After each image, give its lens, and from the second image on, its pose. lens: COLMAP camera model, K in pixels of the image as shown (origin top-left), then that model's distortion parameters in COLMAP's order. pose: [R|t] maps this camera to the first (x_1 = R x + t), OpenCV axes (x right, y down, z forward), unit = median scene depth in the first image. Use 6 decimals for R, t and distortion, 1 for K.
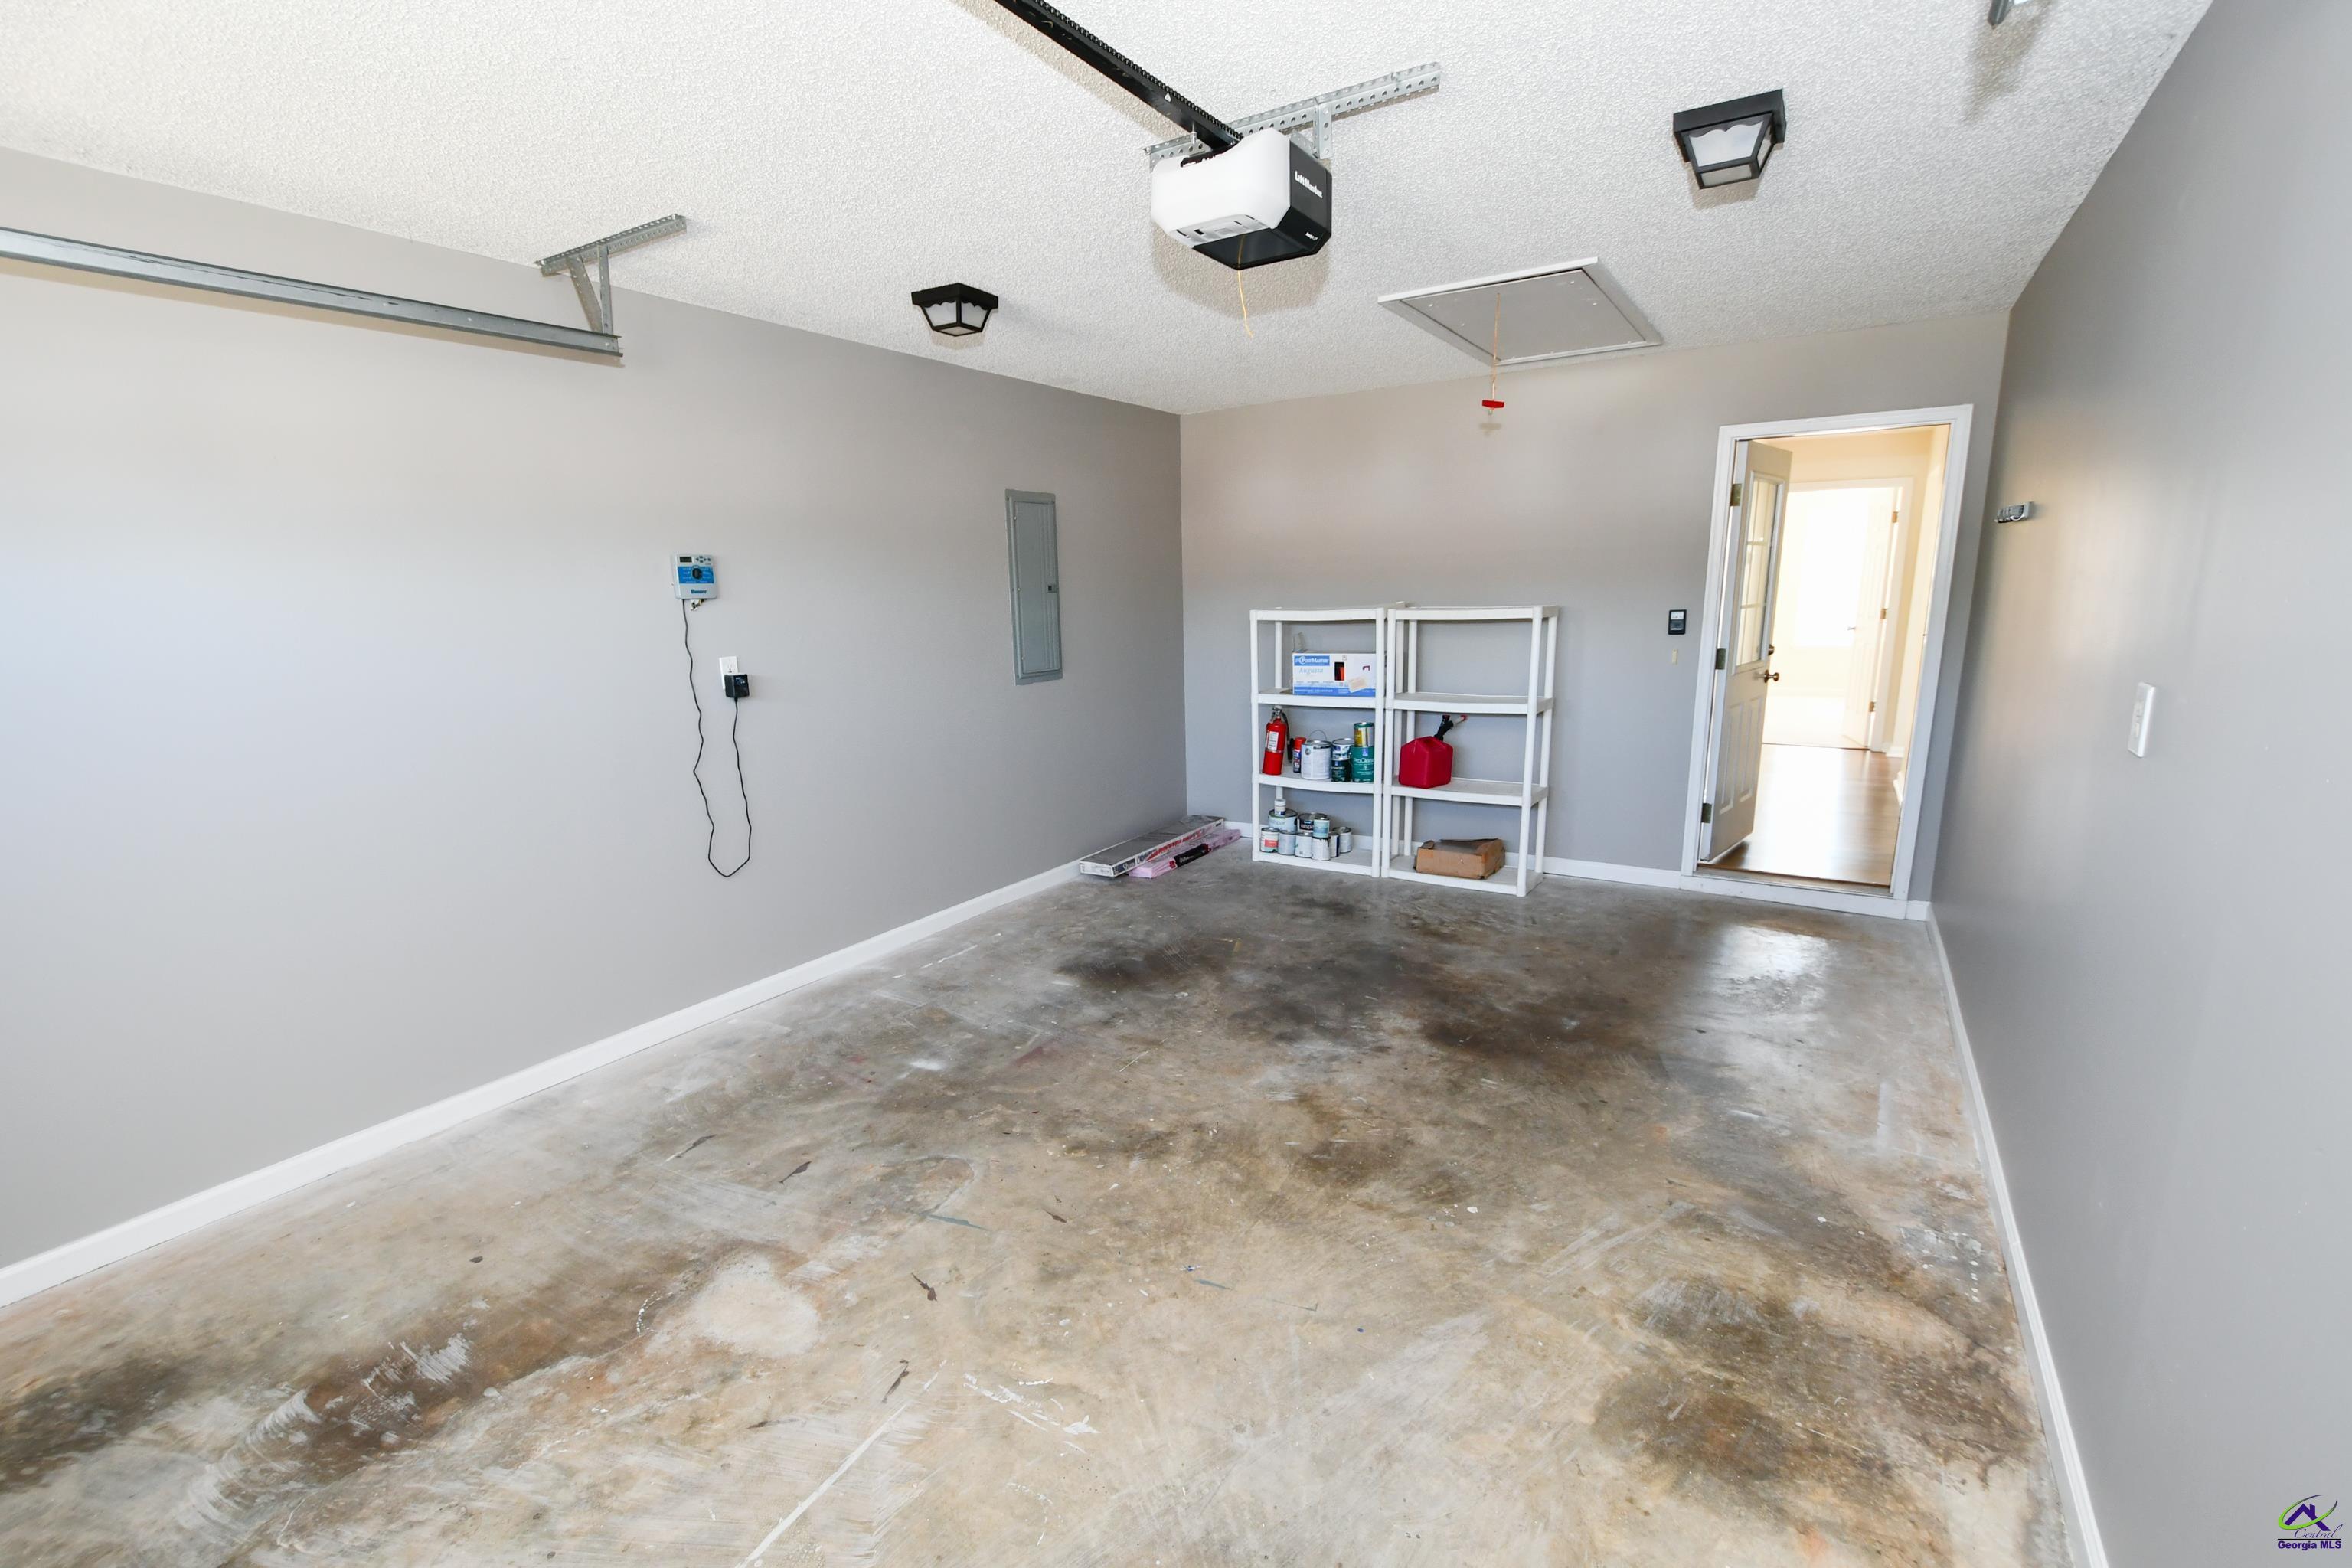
lens RADIAL K [[1031.6, 0, 1159.5], [0, 1031.6, 805.2], [0, 0, 1]] dist [0.008929, -0.010002]
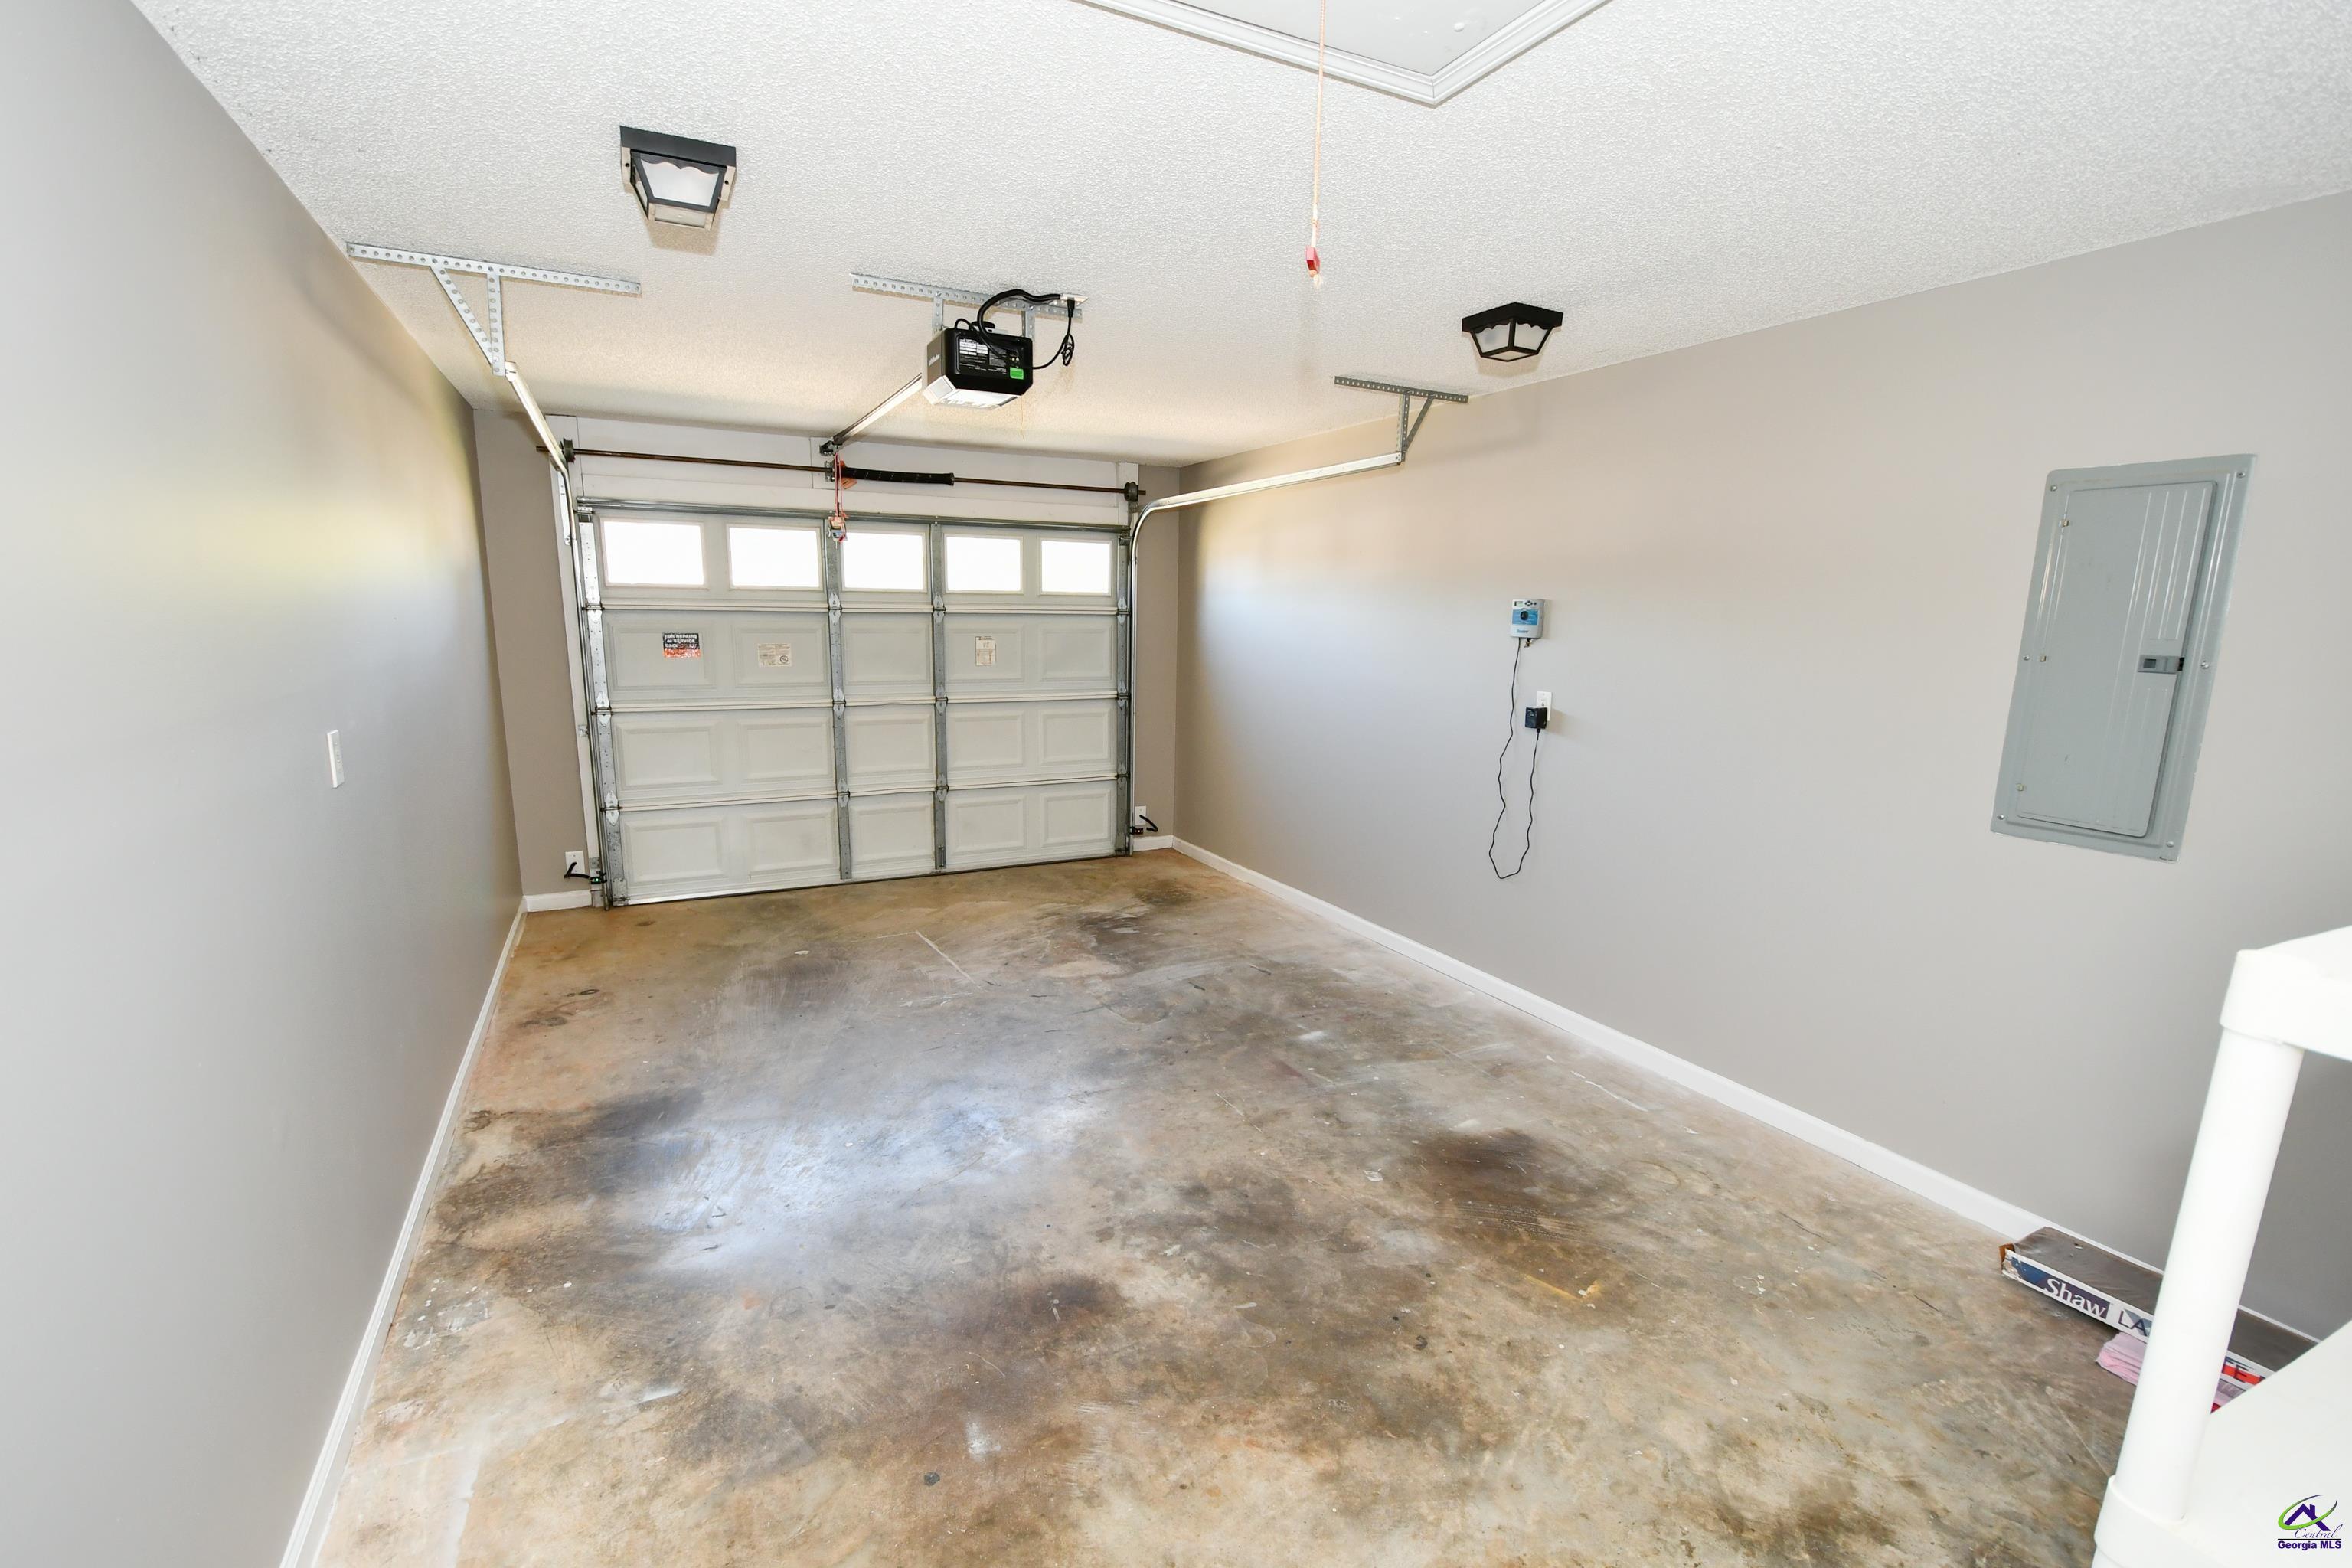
lens RADIAL K [[1031.6, 0, 1159.5], [0, 1031.6, 805.2], [0, 0, 1]] dist [0.008929, -0.010002]
pose [[-0.510326, 0.176803, -0.841610, 0.874808], [-0.183009, 0.933895, 0.307161, -0.349408], [0.840282, 0.310775, -0.444235, 1.406438]]
